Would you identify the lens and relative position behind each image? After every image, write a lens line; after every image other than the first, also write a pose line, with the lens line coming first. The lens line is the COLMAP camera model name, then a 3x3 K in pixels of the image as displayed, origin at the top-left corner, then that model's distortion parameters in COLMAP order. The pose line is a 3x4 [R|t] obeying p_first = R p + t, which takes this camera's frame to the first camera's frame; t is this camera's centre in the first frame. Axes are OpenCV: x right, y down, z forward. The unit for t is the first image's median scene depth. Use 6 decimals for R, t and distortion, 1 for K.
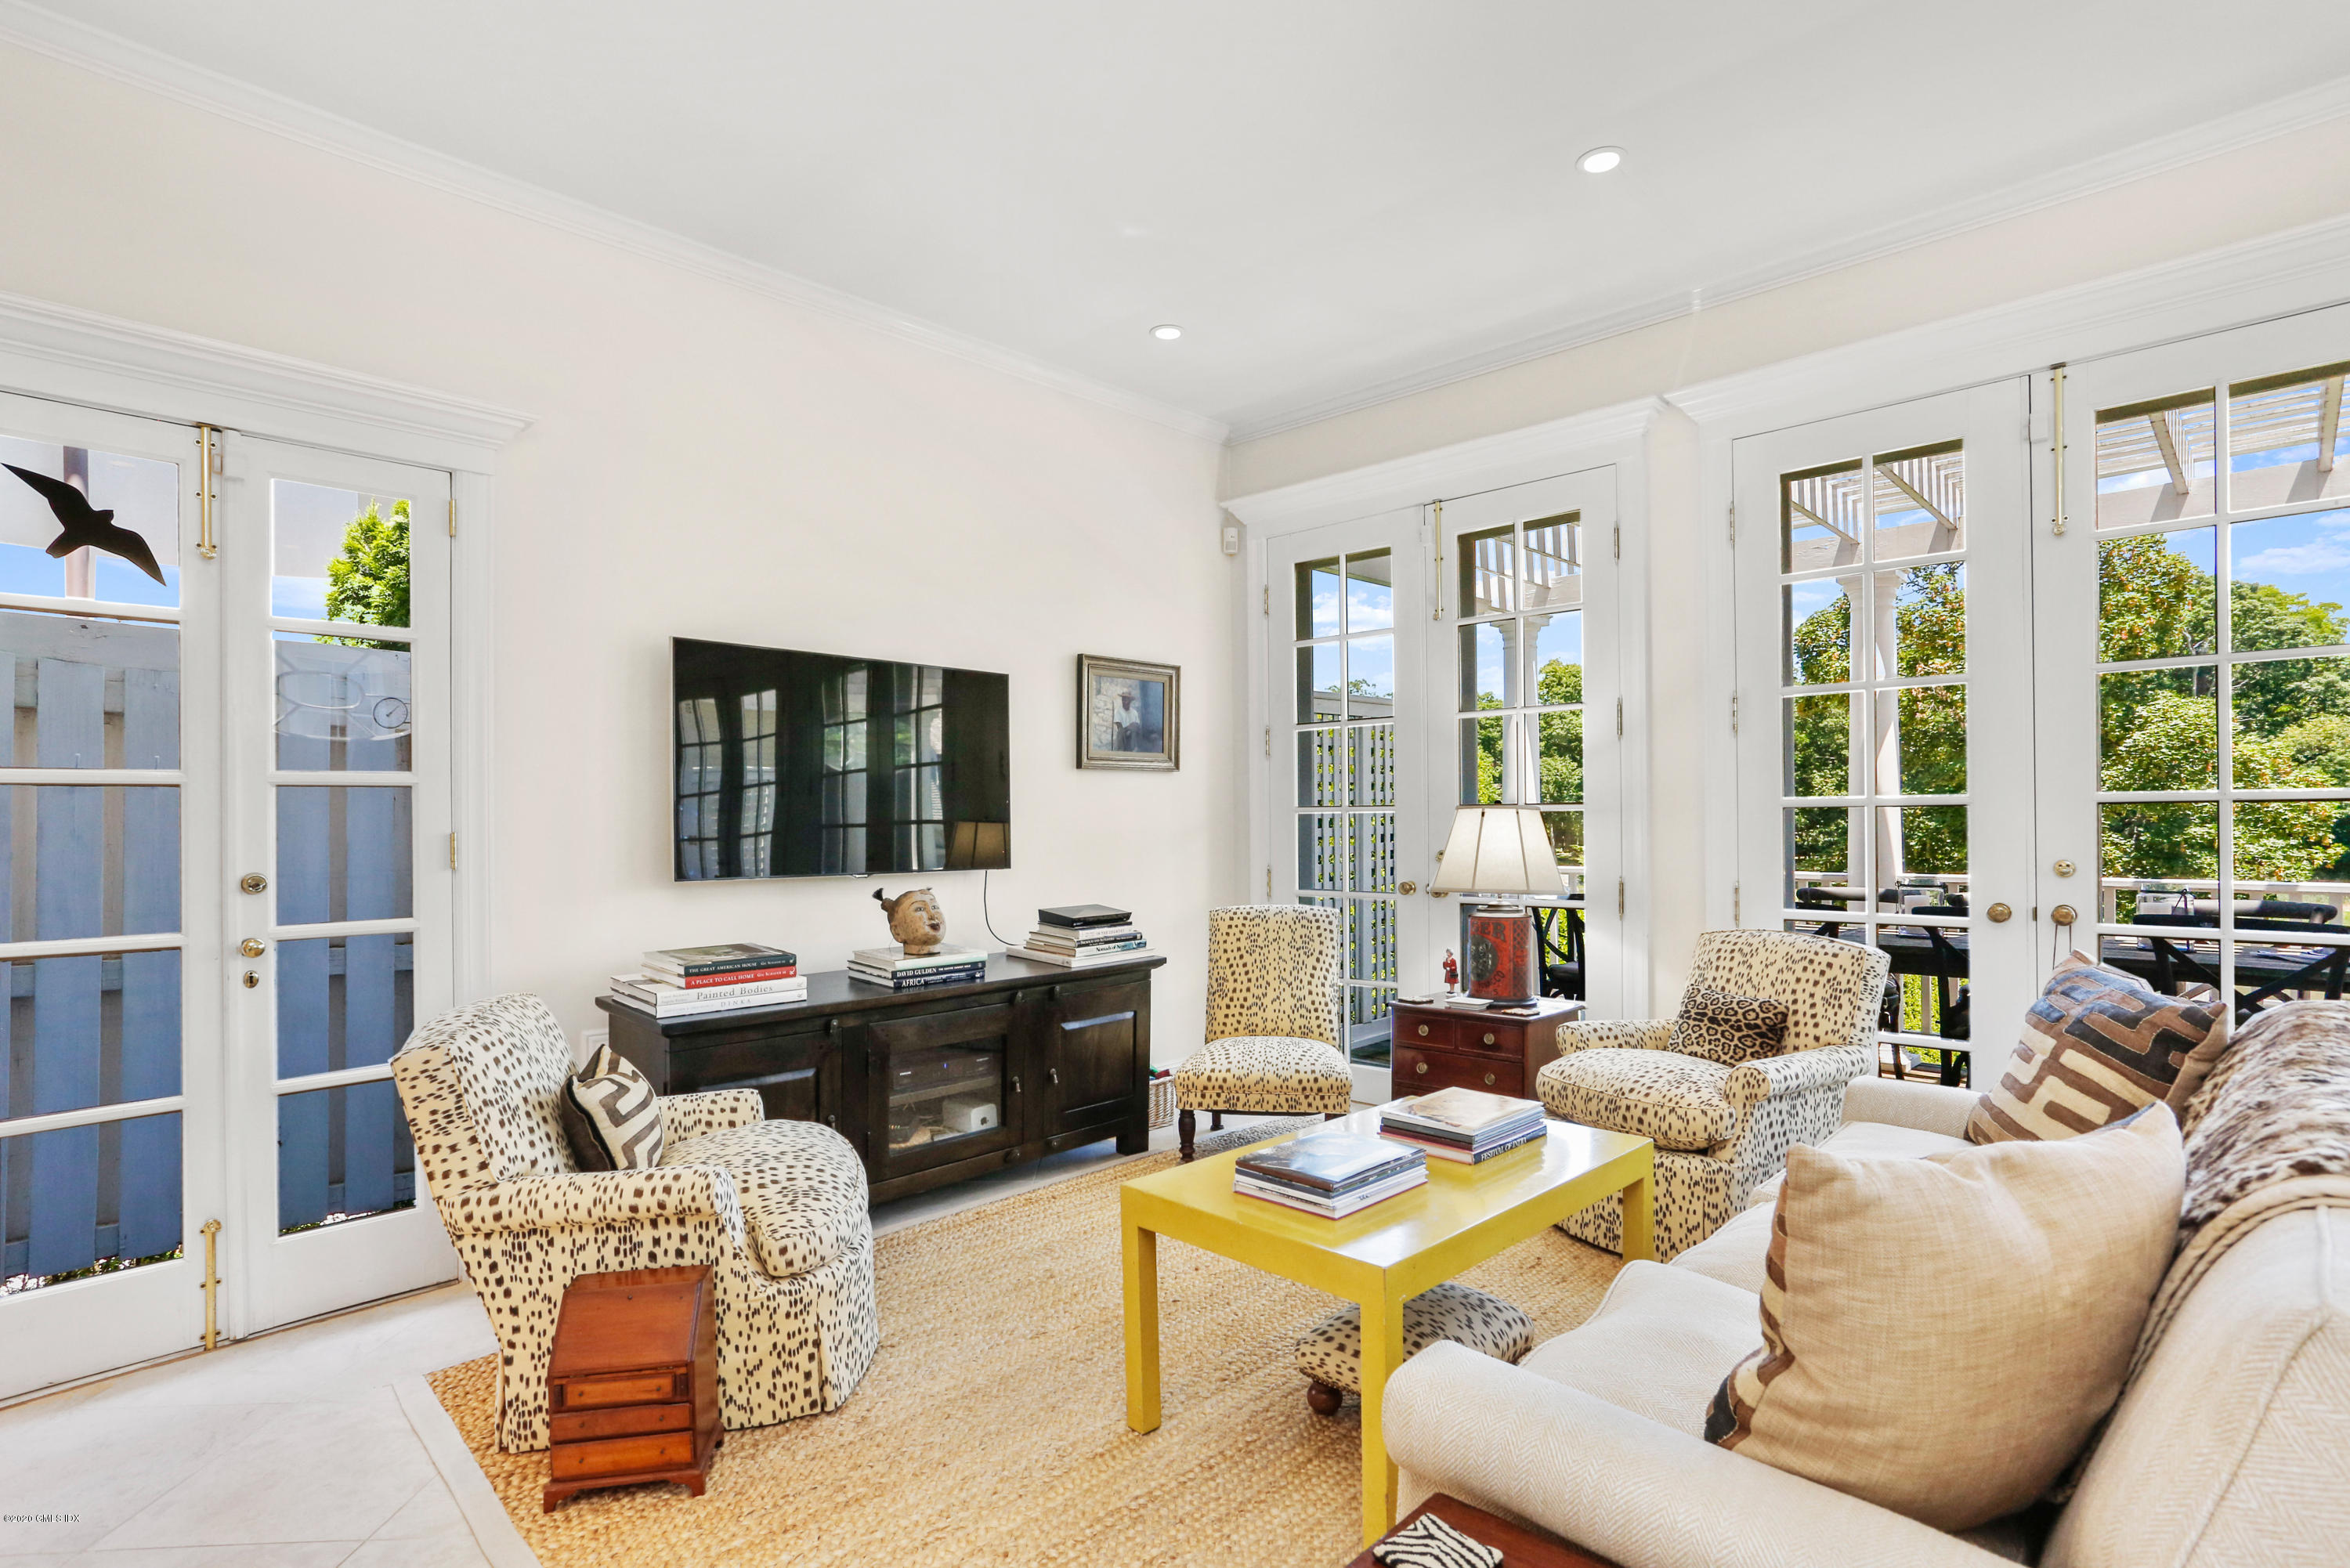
lens RADIAL K [[1170.7, 0, 1167.7], [0, 1170.7, 821.5], [0, 0, 1]] dist [-0.014535, 0.003143]
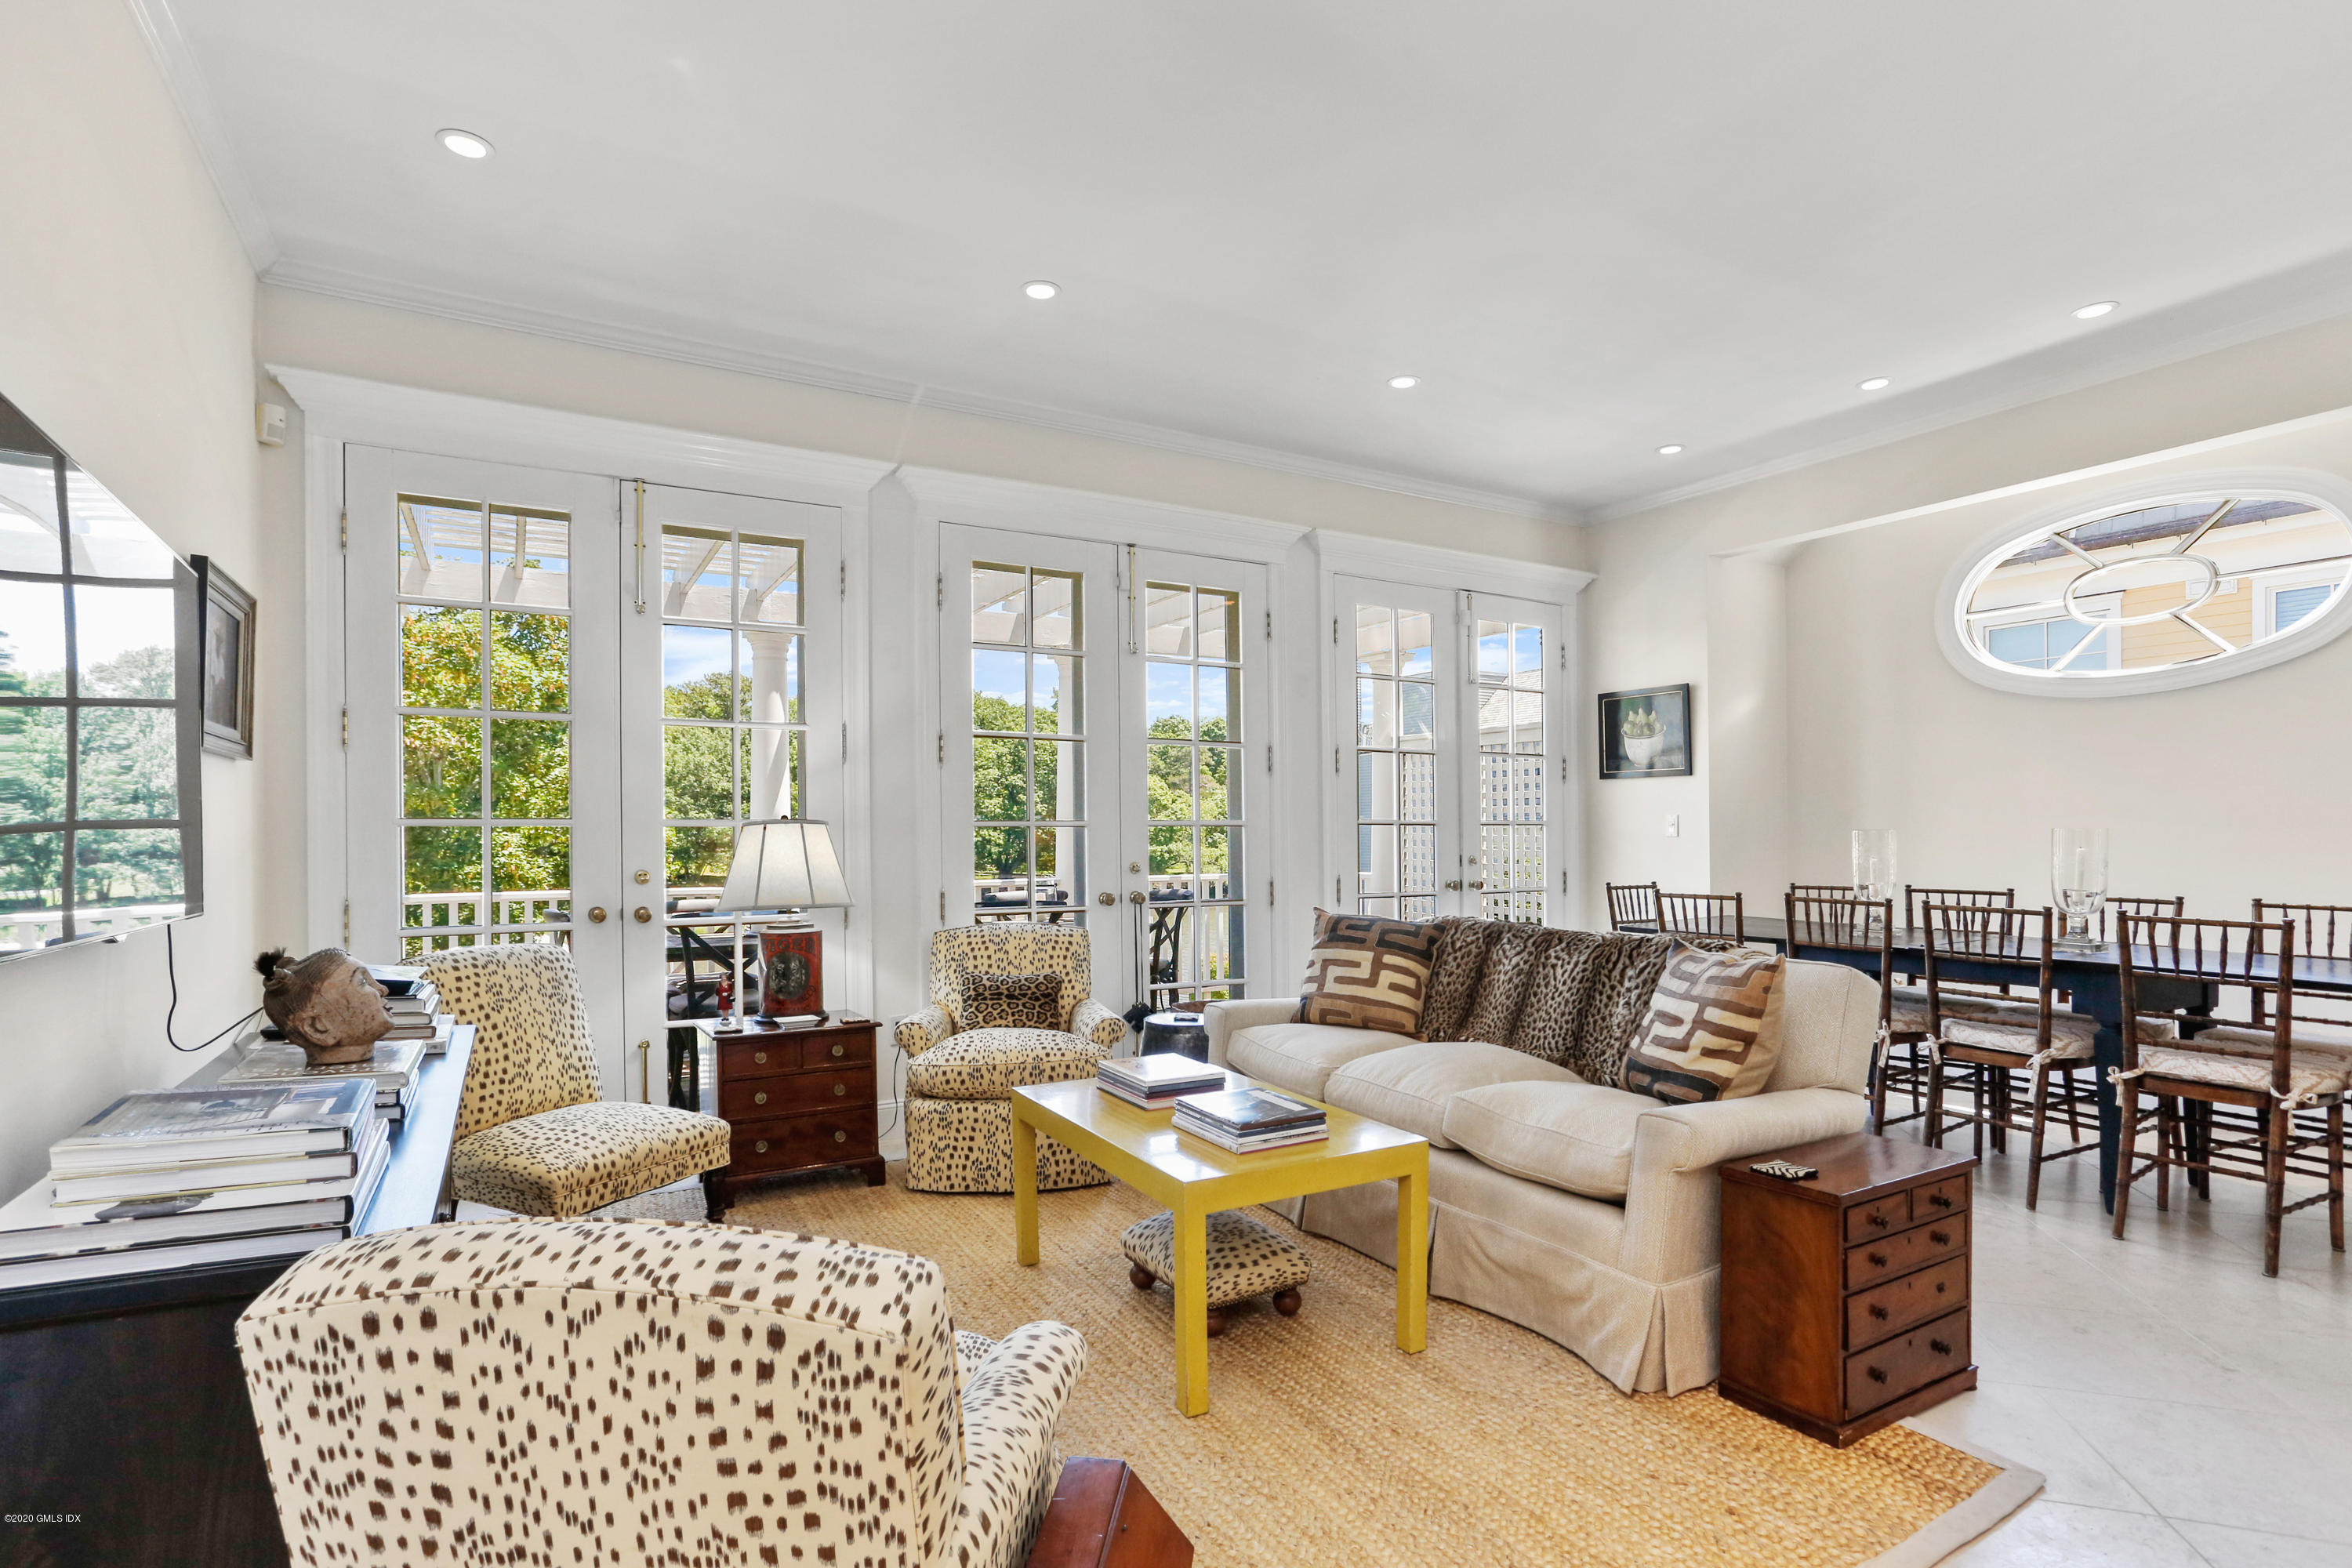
lens RADIAL K [[1171.8, 0, 1175.7], [0, 1171.8, 841.7], [0, 0, 1]] dist [-0.014535, 0.003143]
pose [[0.278500, 0.004303, 0.960426, -0.537321], [0.003676, 0.999978, -0.005546, 0.009929], [-0.960429, 0.005075, 0.278478, 0.376098]]
